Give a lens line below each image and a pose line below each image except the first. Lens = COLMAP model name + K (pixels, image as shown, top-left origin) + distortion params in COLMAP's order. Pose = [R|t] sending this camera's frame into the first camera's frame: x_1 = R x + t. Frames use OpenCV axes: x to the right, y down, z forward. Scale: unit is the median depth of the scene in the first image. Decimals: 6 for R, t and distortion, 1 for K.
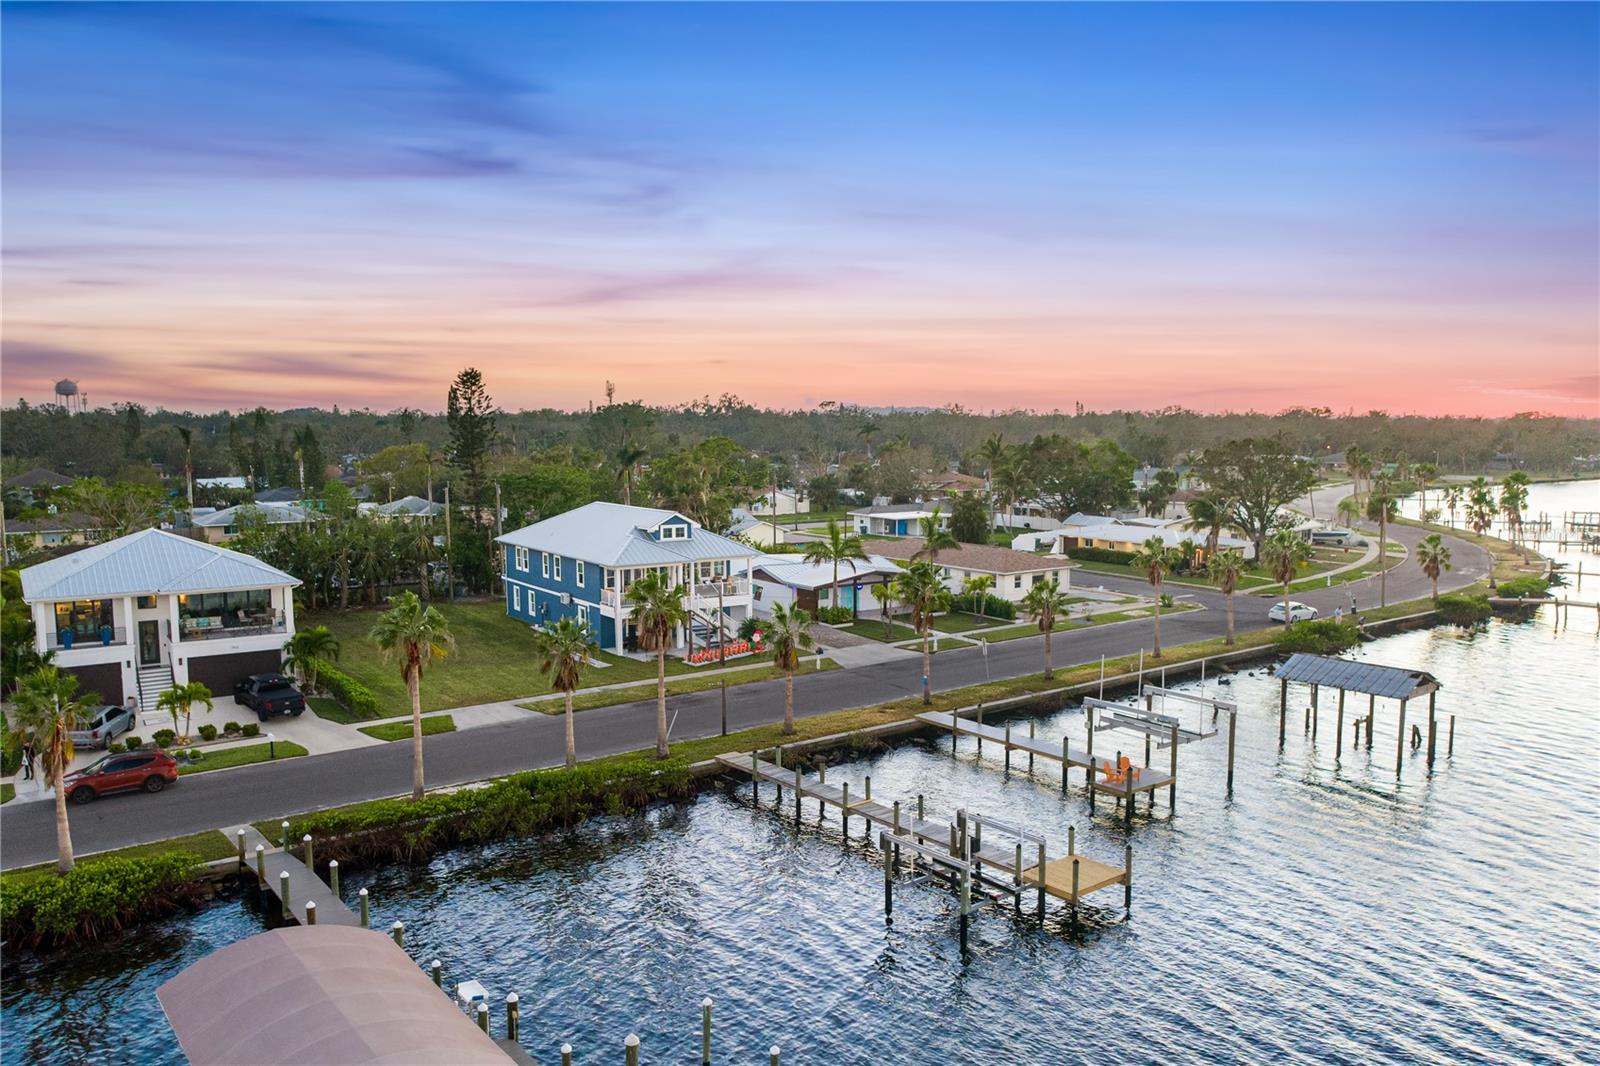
lens RADIAL K [[1216.0, 0, 800.0], [0, 1216.0, 533.0], [0, 0, 1]] dist [-0.014088, -0.000233]
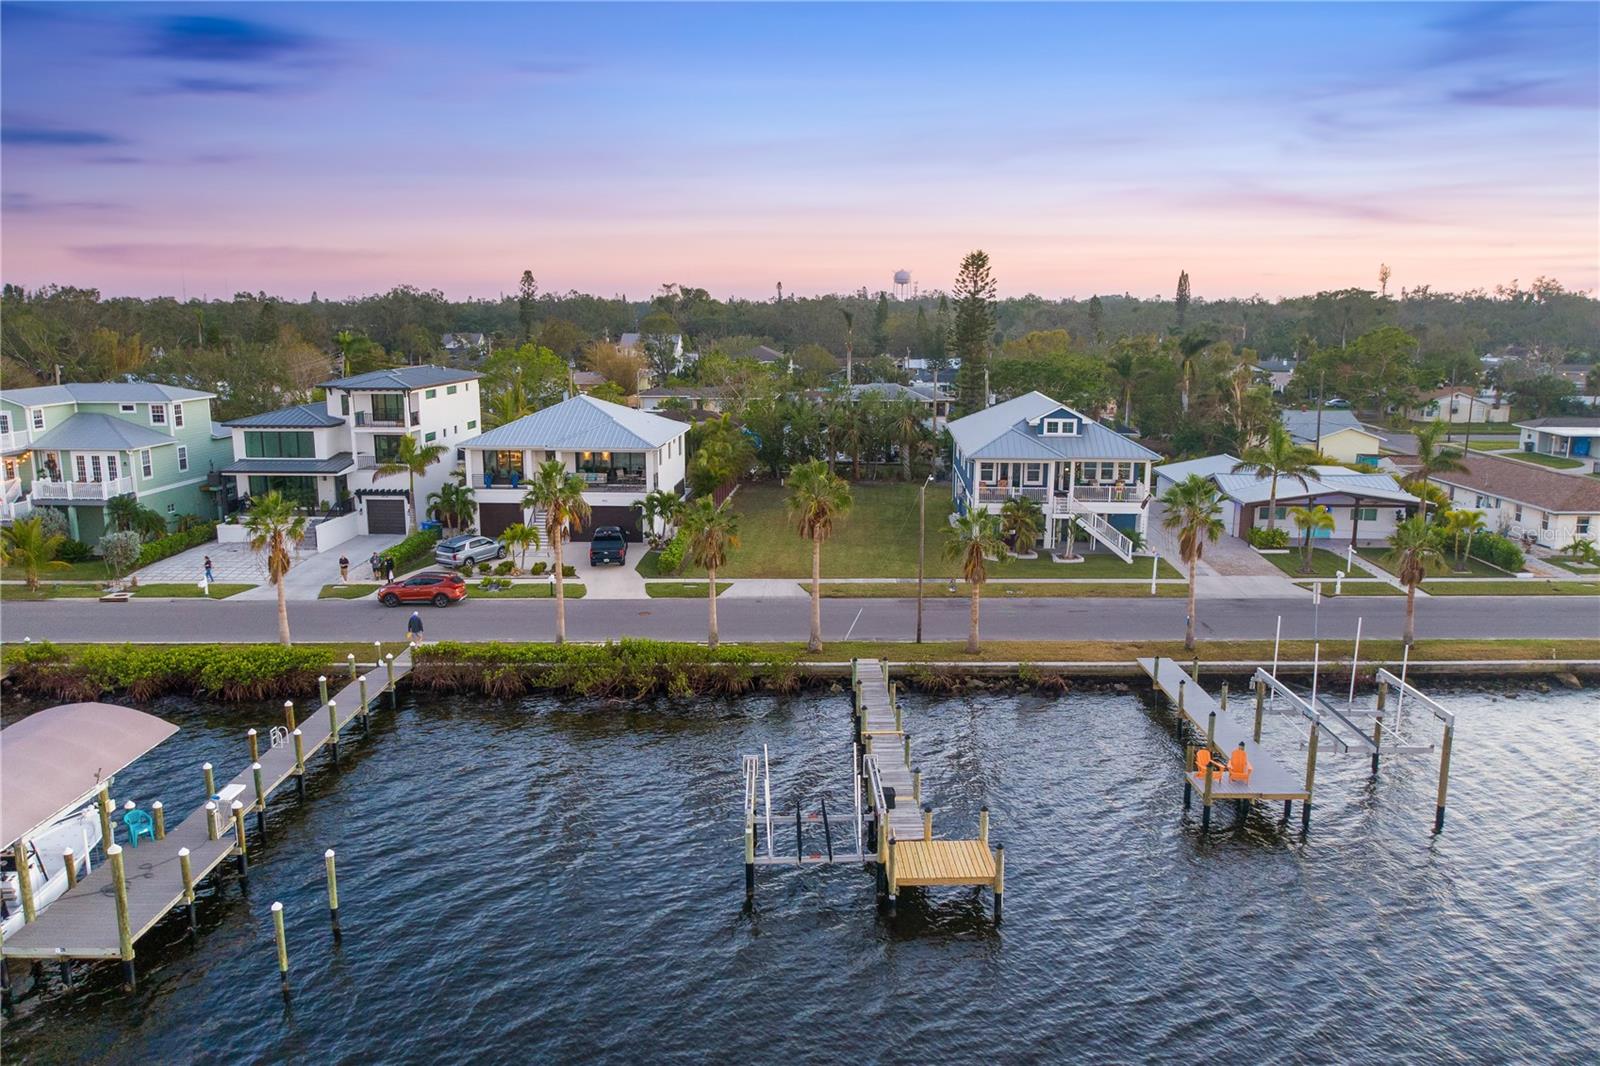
lens RADIAL K [[1216.0, 0, 800.0], [0, 1216.0, 533.0], [0, 0, 1]] dist [-0.014088, -0.000233]
pose [[0.797711, 0.112582, -0.592437, 0.290407], [-0.058610, 0.992242, 0.109640, -0.010109], [0.600185, -0.052738, 0.798121, 0.145507]]
